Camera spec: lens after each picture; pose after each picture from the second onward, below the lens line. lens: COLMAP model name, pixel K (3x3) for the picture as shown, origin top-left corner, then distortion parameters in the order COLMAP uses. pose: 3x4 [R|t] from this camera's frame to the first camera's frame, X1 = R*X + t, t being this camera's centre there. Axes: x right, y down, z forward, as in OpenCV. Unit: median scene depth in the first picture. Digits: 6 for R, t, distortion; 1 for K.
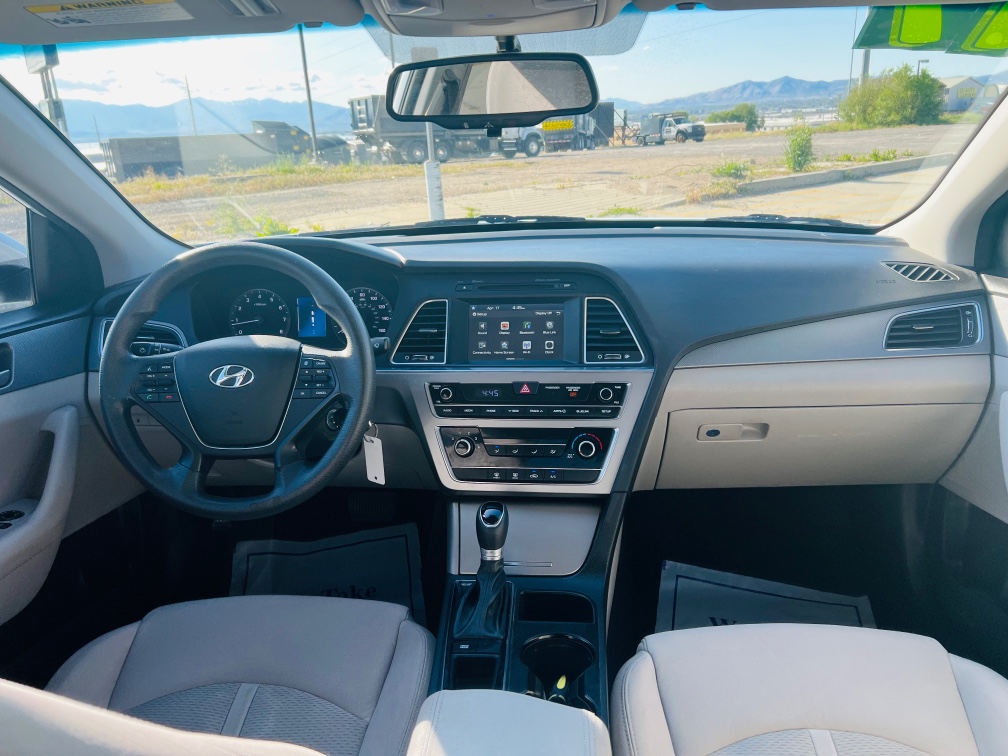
lens RADIAL K [[800.0, 0, 503.6], [0, 800.0, 376.2], [0, 0, 1]] dist [0.013907, -0.034799]
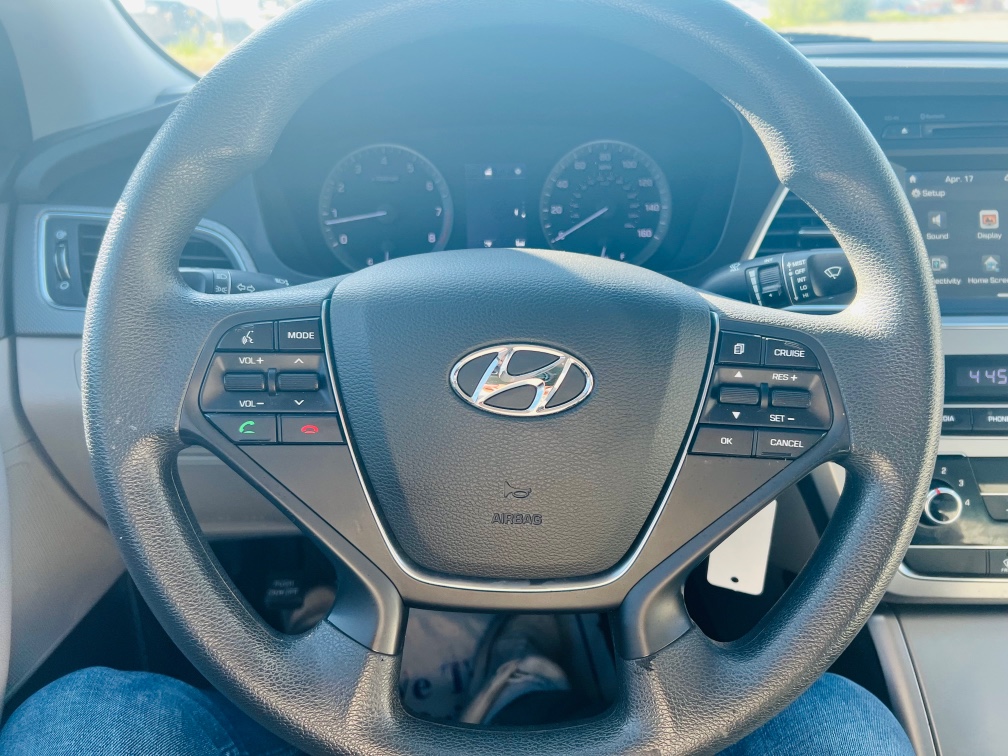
lens RADIAL K [[800.0, 0, 497.4], [0, 800.0, 383.9], [0, 0, 1]] dist [0.013907, -0.034799]
pose [[0.996328, -0.022222, 0.082689, -0.086174], [0.011915, 0.992321, 0.123112, -0.008538], [-0.084790, -0.121674, 0.988942, 0.160116]]
